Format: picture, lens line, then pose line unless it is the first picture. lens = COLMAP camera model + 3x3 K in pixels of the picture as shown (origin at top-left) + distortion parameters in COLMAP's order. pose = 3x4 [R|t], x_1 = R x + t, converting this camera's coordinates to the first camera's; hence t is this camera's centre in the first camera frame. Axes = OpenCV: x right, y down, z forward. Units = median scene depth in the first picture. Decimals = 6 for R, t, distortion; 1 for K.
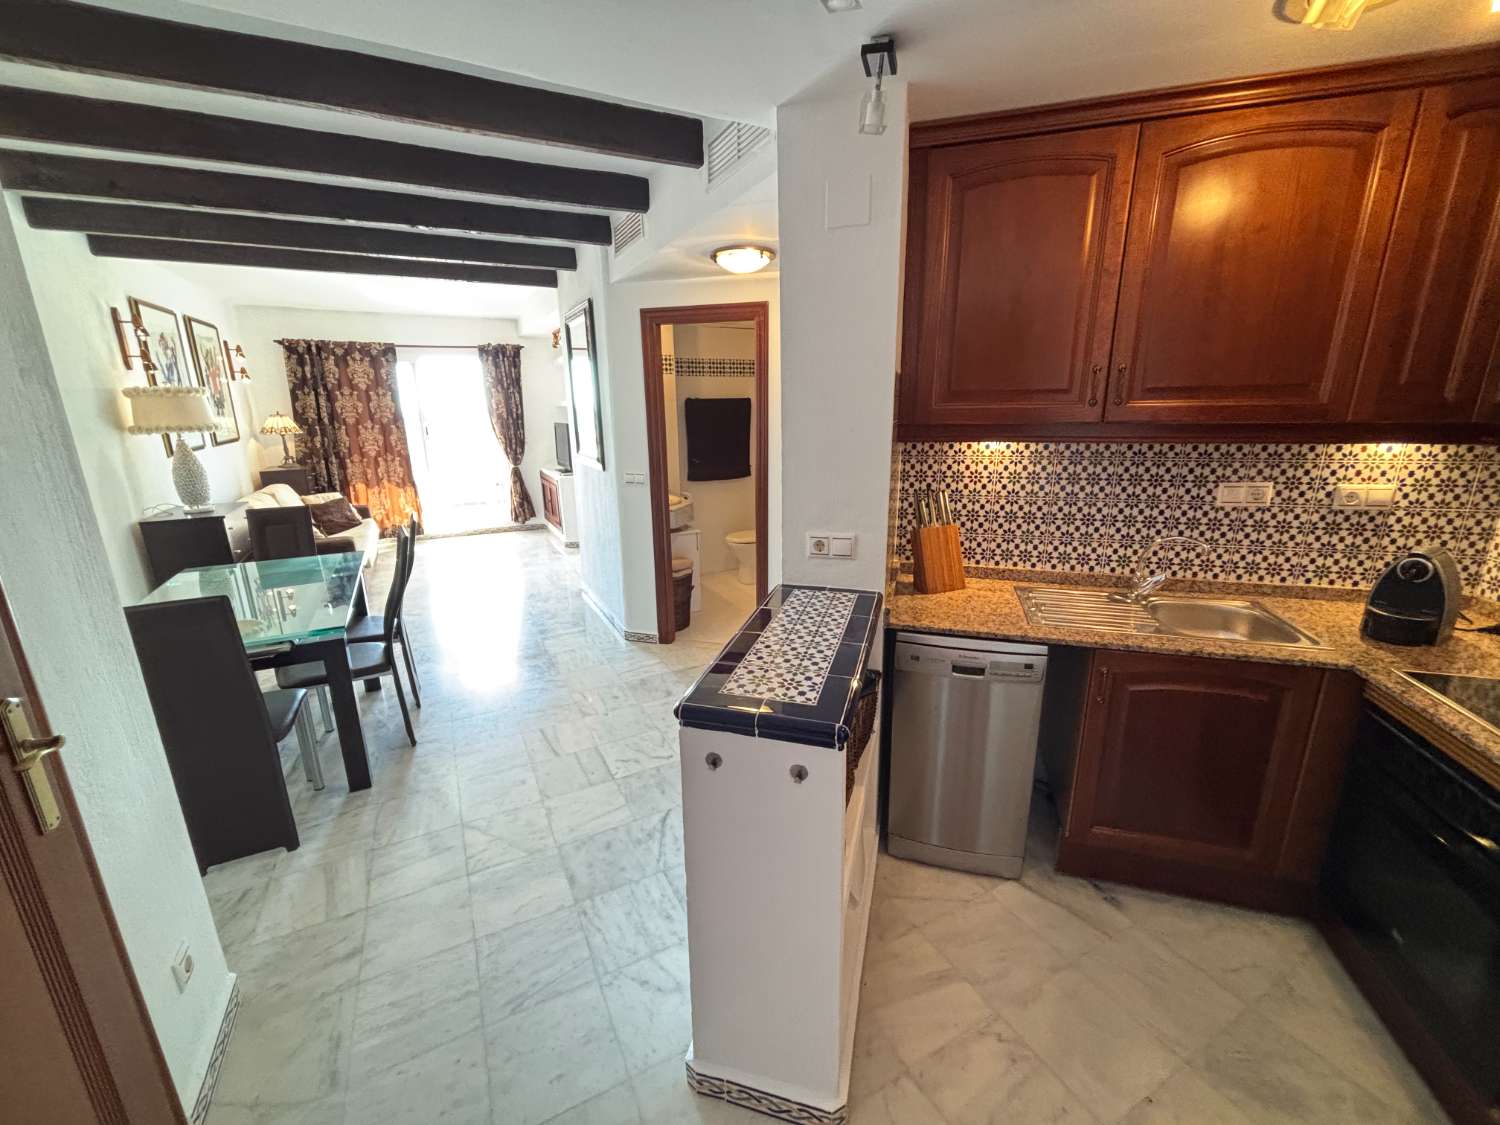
lens RADIAL K [[610.5, 0, 748.7], [0, 610.5, 564.3], [0, 0, 1]] dist [-0.002741, 0.000399]
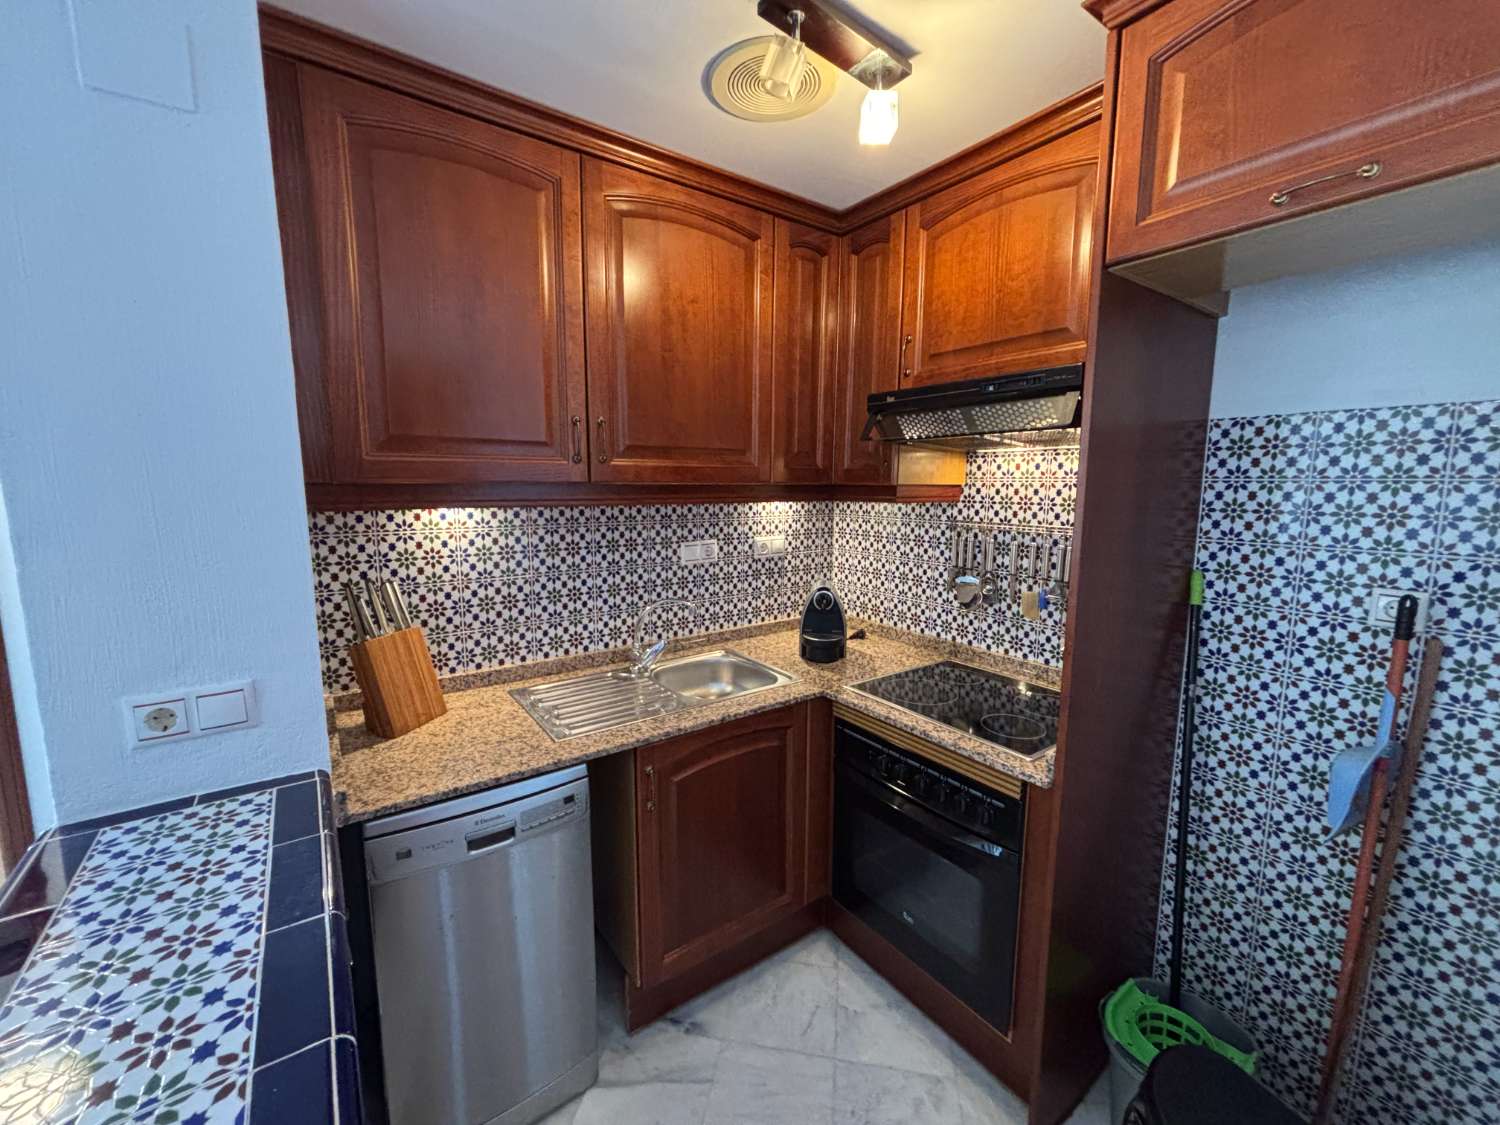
lens RADIAL K [[610.5, 0, 748.7], [0, 610.5, 564.3], [0, 0, 1]] dist [-0.002741, 0.000399]
pose [[0.611297, -0.091904, 0.786047, 0.027712], [0.189554, 0.981326, -0.032678, -0.042498], [-0.768365, 0.168974, 0.617303, 0.279529]]
